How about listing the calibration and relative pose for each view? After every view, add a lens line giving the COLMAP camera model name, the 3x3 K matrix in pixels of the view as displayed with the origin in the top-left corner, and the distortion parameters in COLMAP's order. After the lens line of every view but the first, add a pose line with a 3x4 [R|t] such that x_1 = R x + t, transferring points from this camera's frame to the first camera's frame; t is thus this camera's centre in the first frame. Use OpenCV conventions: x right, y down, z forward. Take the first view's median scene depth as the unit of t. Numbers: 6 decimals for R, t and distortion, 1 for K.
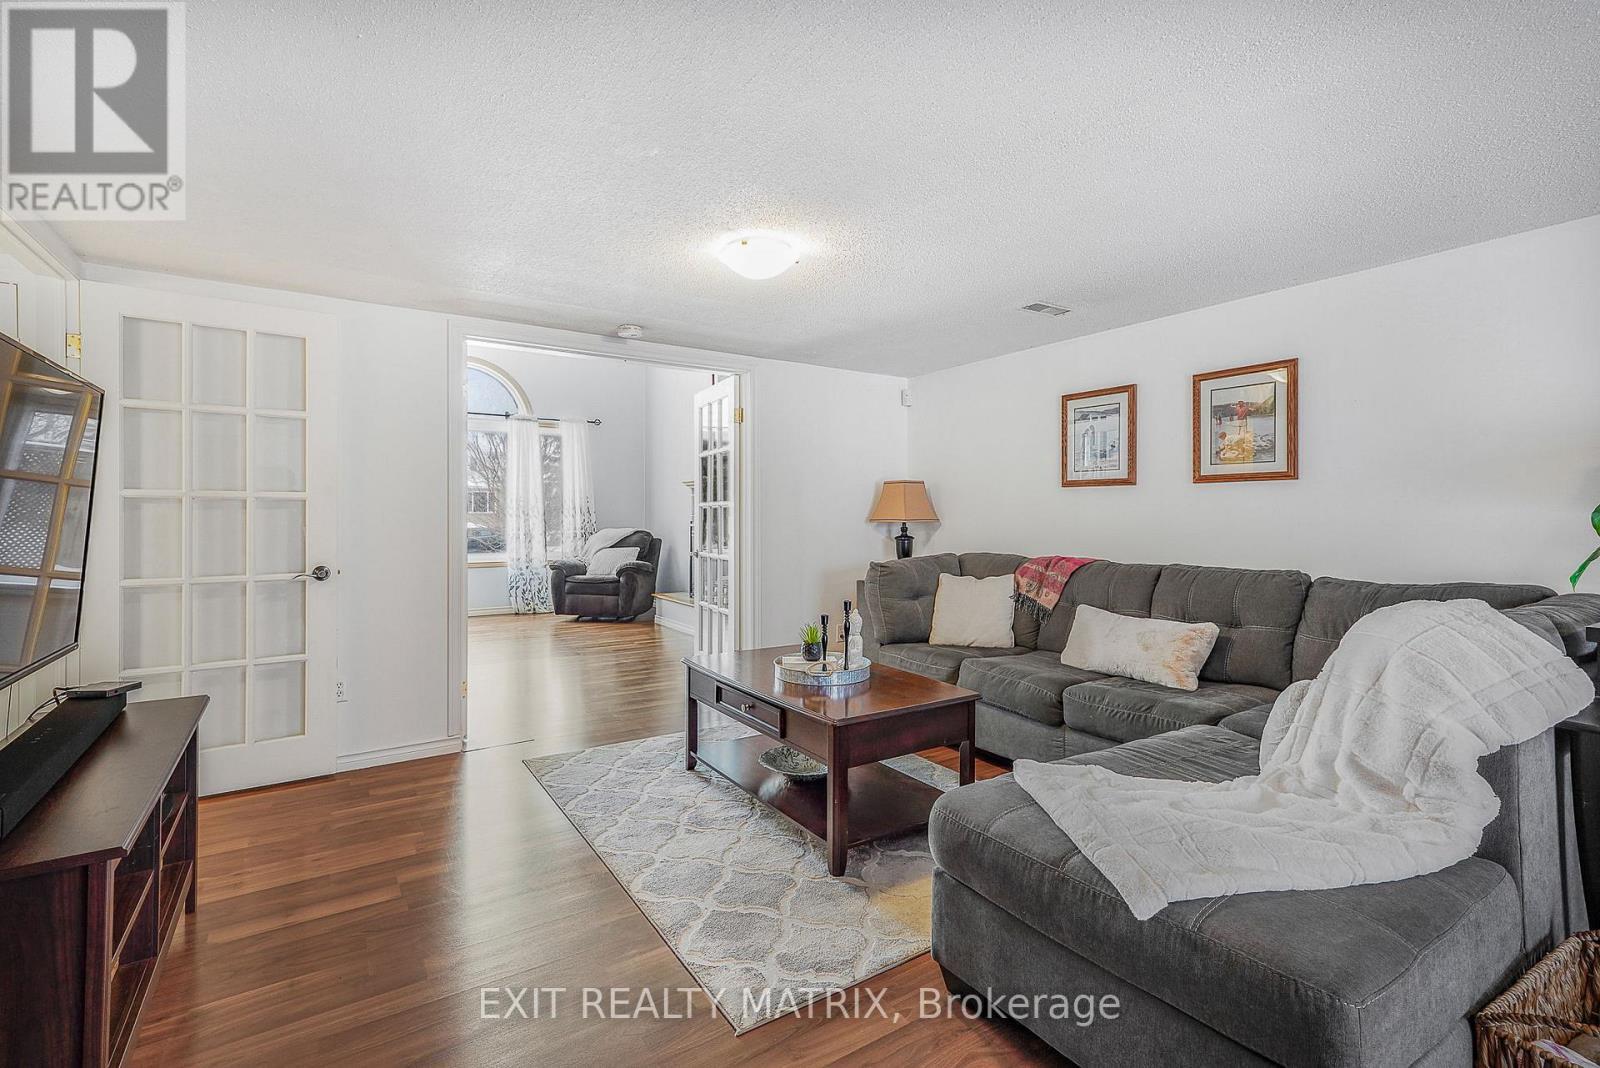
lens RADIAL K [[731.5, 0, 798.0], [0, 731.5, 518.5], [0, 0, 1]] dist [0.017927, 0.000790]
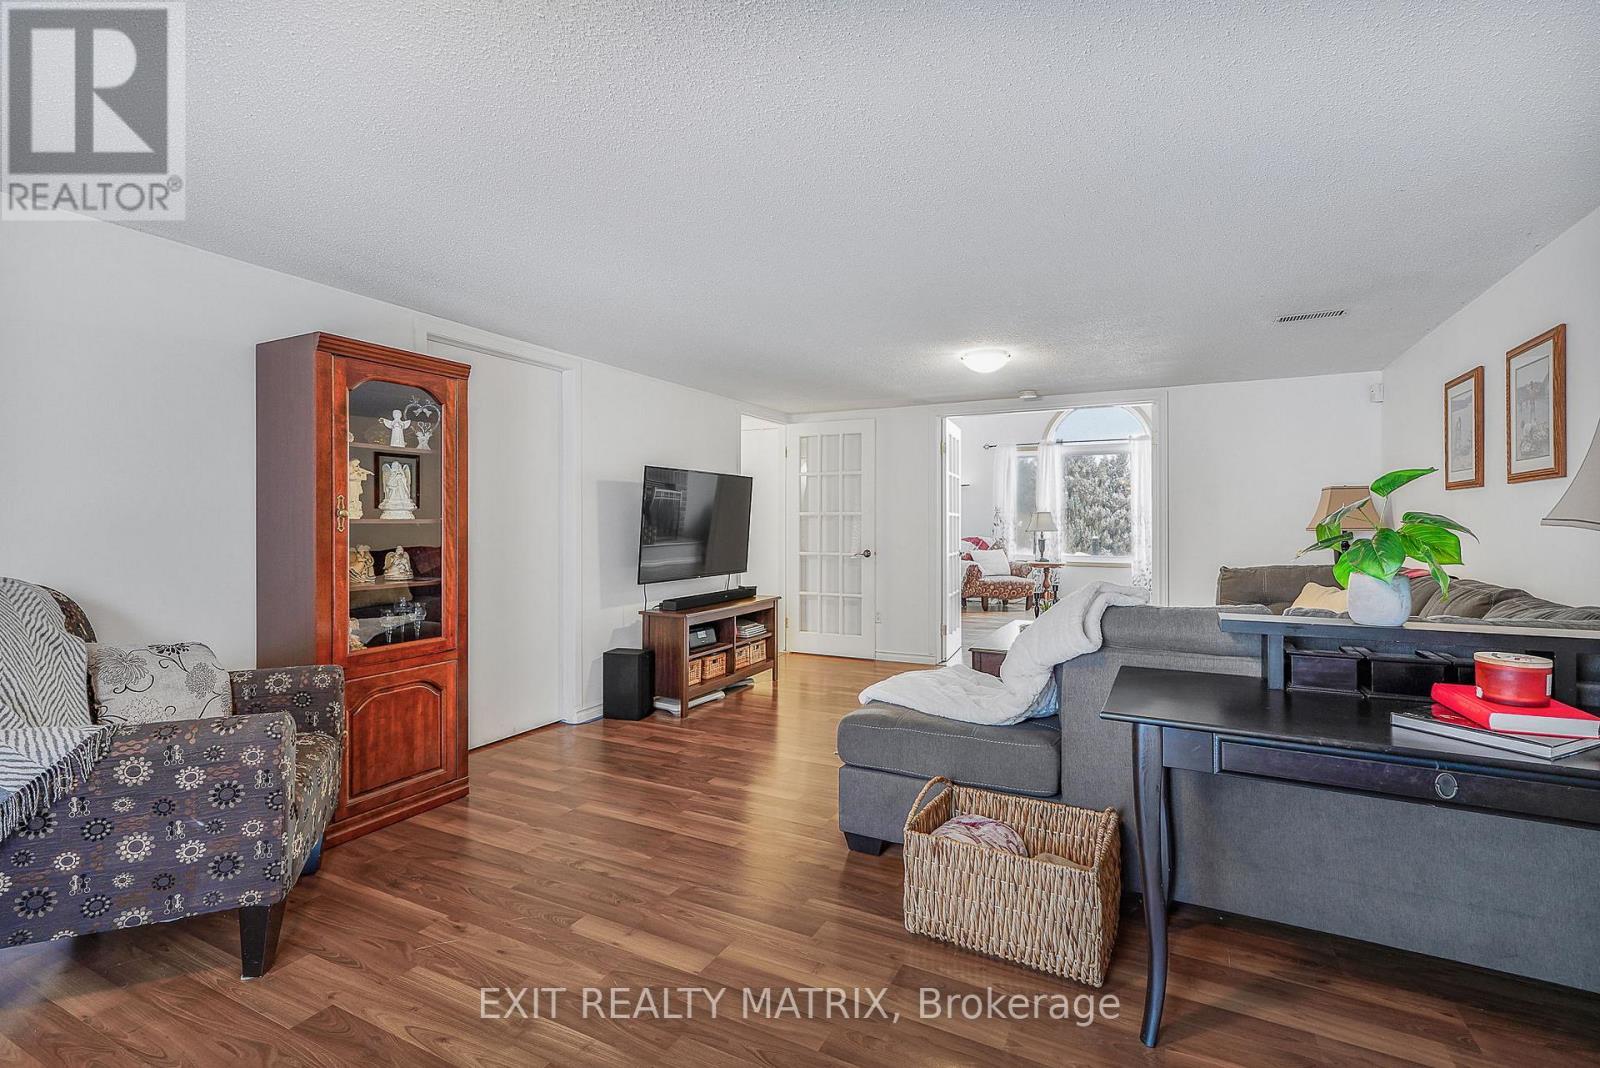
lens RADIAL K [[731.5, 0, 801.9], [0, 731.5, 527.6], [0, 0, 1]] dist [0.017927, 0.000790]
pose [[0.498929, 0.001552, -0.866641, 0.367173], [-0.001869, 0.999998, 0.000715, 0.001180], [0.866641, 0.001263, 0.498931, -0.045309]]
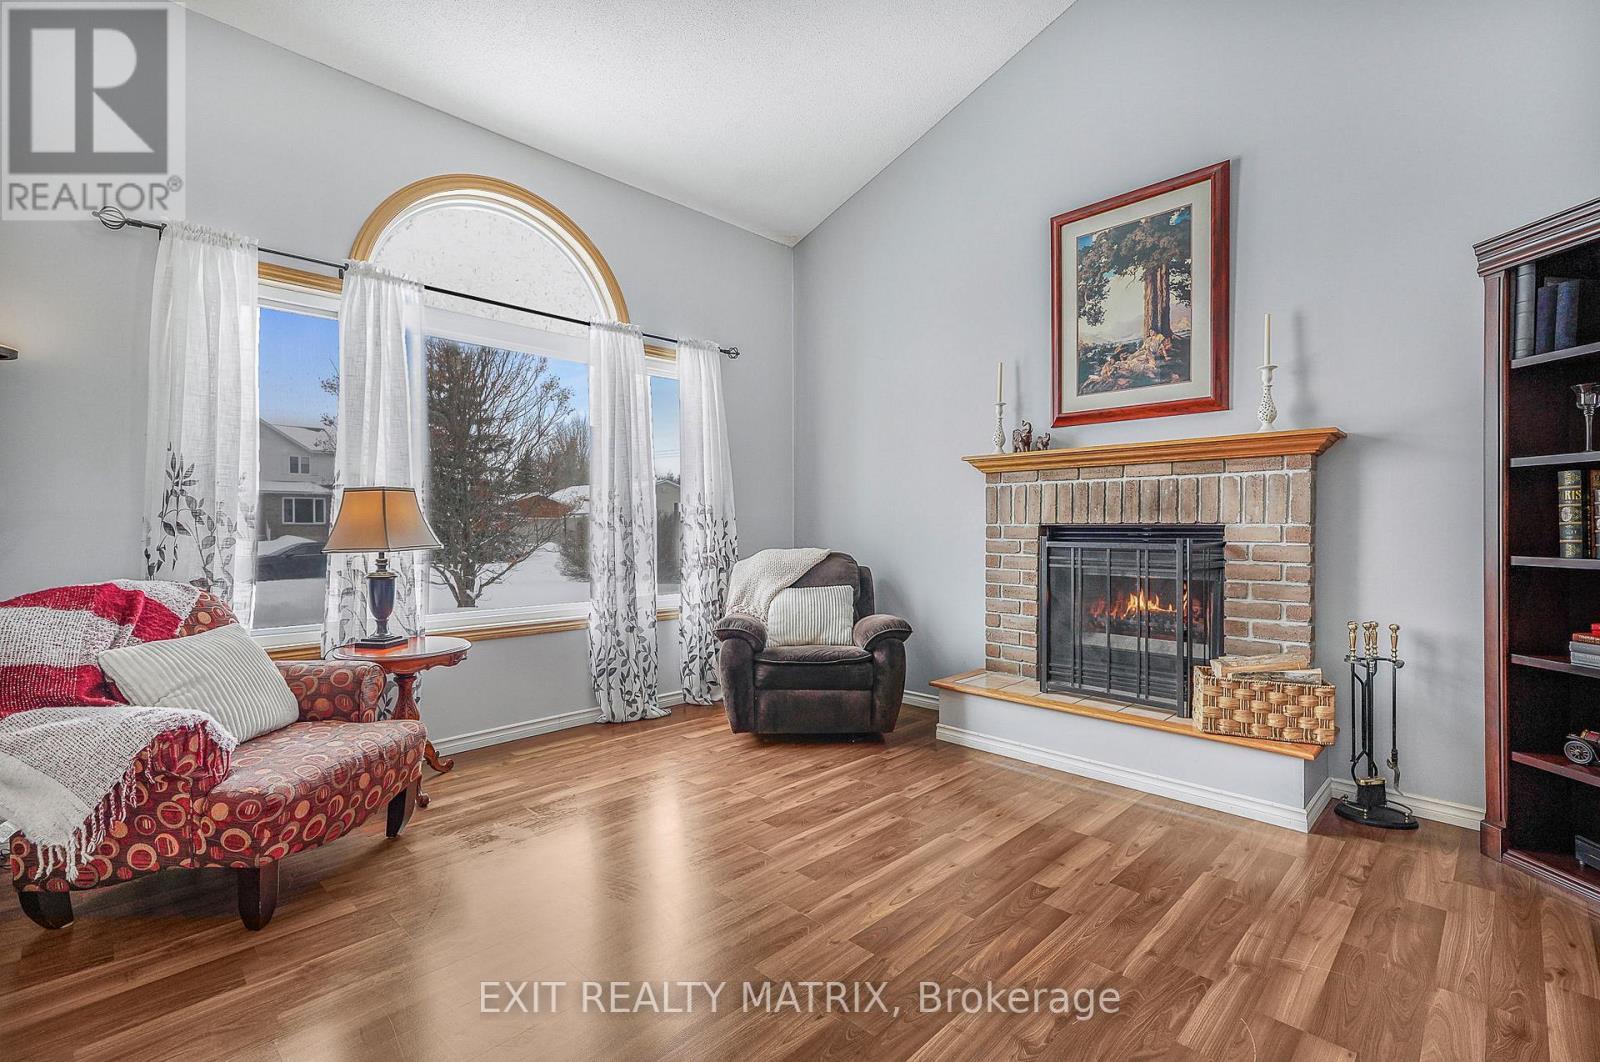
lens RADIAL K [[731.5, 0, 803.5], [0, 731.5, 531.0], [0, 0, 1]] dist [0.017927, 0.000790]
pose [[0.977800, -0.005500, 0.209469, -0.365381], [0.003291, 0.999935, 0.010891, -0.005730], [-0.209515, -0.009960, 0.977755, 0.497997]]
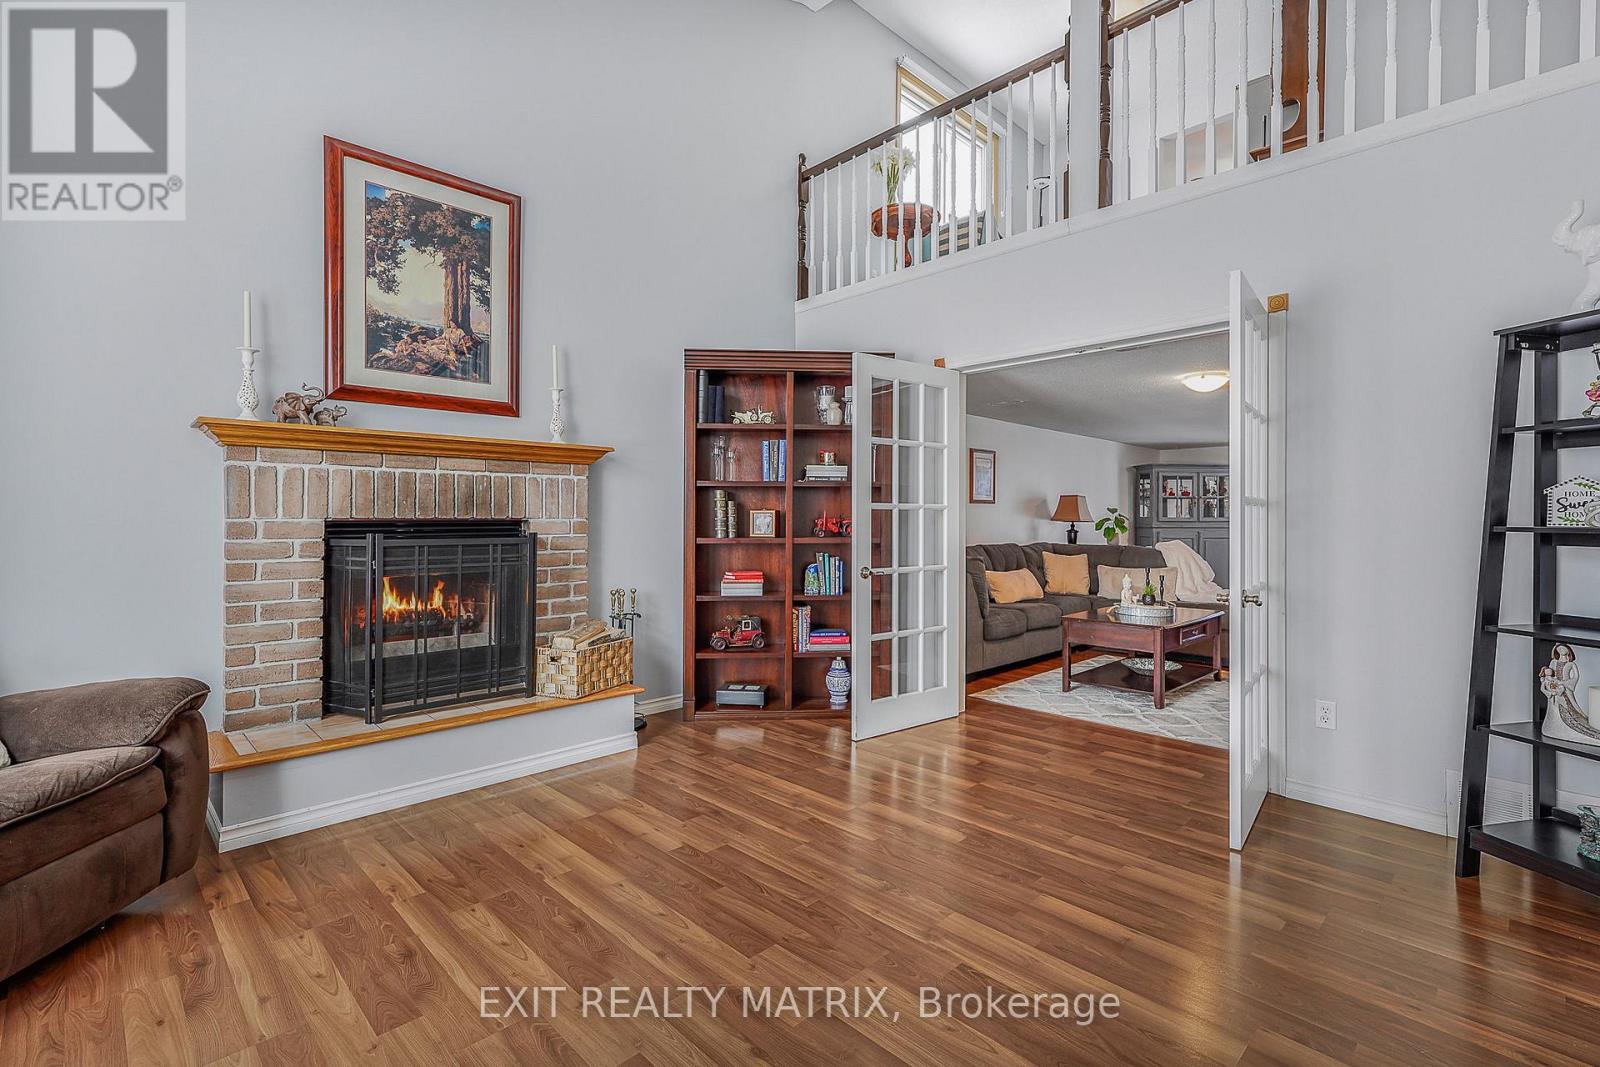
lens RADIAL K [[731.5, 0, 801.0], [0, 731.5, 518.5], [0, 0, 1]] dist [0.017927, 0.000790]
pose [[-0.199473, -0.001495, 0.979902, -0.538943], [-0.002453, 0.999996, 0.001026, -0.005725], [-0.979900, -0.002199, -0.199476, 0.777666]]
